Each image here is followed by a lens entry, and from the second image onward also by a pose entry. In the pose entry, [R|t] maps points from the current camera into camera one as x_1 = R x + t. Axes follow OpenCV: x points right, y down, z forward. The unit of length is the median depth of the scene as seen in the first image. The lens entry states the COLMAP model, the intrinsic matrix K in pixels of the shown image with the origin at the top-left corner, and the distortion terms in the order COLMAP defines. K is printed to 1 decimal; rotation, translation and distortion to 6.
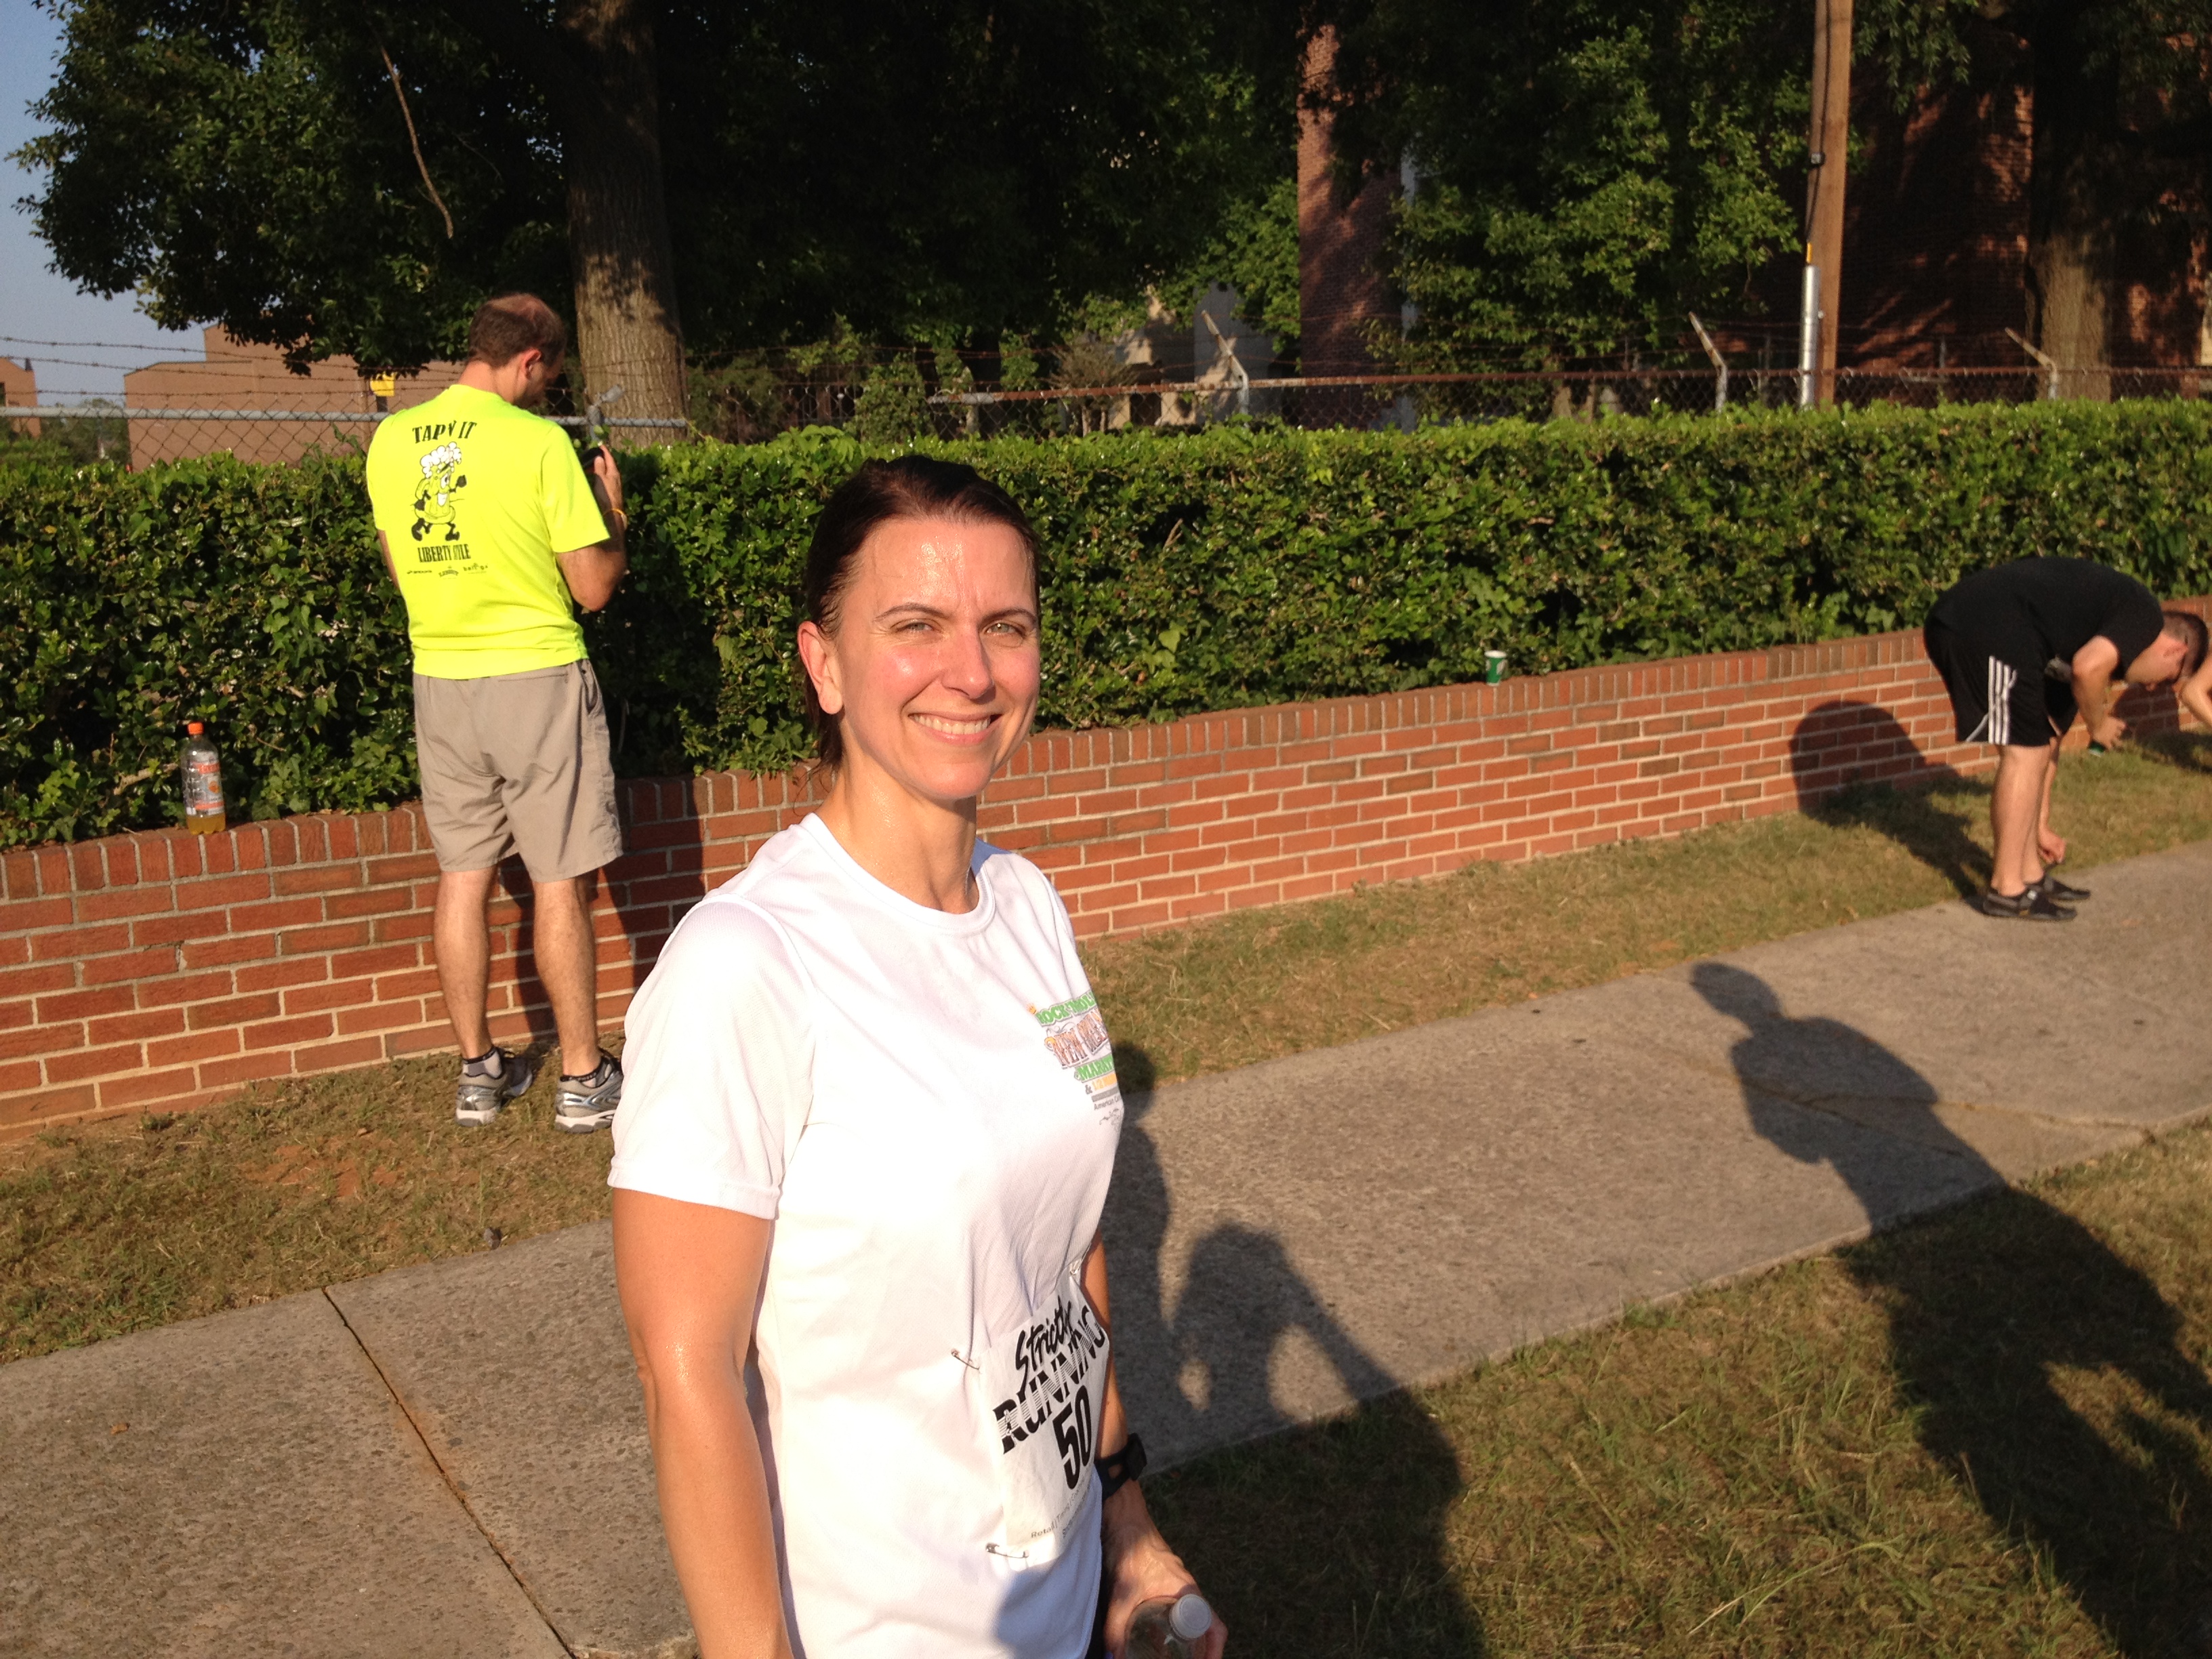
lens RADIAL K [[2091.6, 0, 1106.0], [0, 2091.6, 829.5], [0, 0, 1]] dist [0.101807, -0.131671]
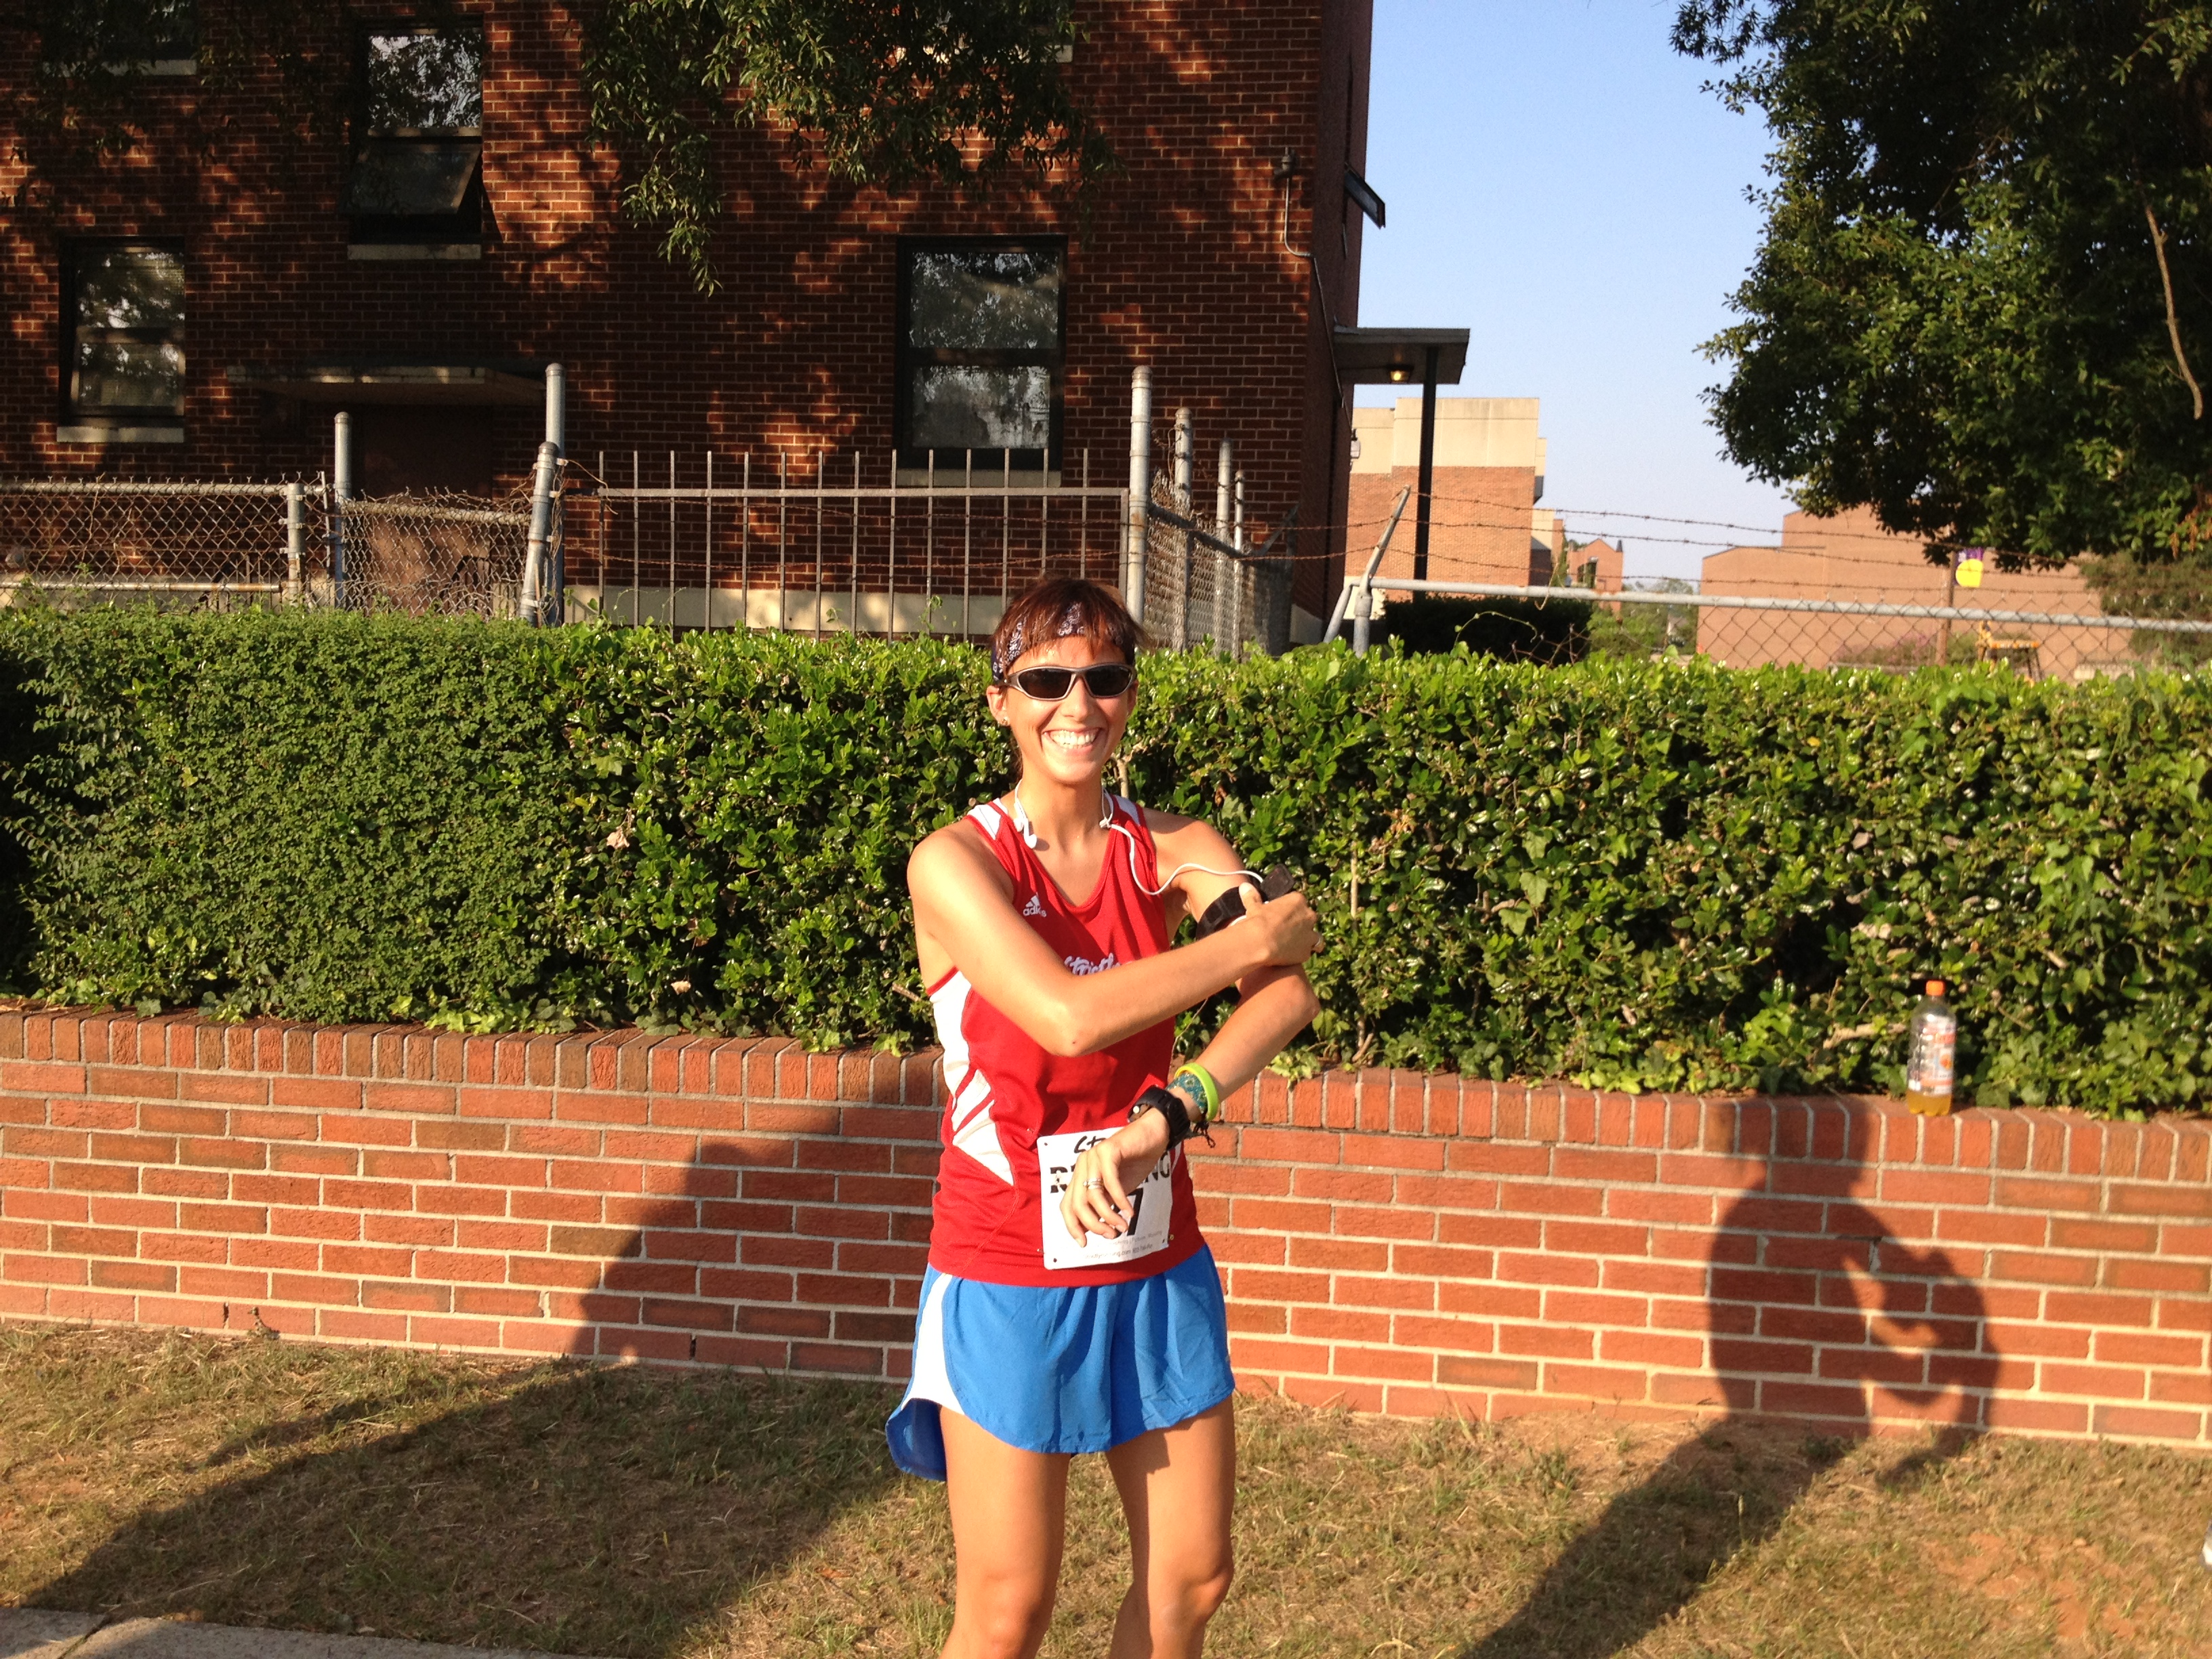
lens RADIAL K [[2091.6, 0, 1106.0], [0, 2091.6, 829.5], [0, 0, 1]] dist [0.101807, -0.131671]
pose [[0.774807, 0.119022, -0.620893, -0.168520], [-0.171209, 0.984921, -0.024845, -0.032055], [0.608573, 0.125552, 0.783502, 0.137063]]
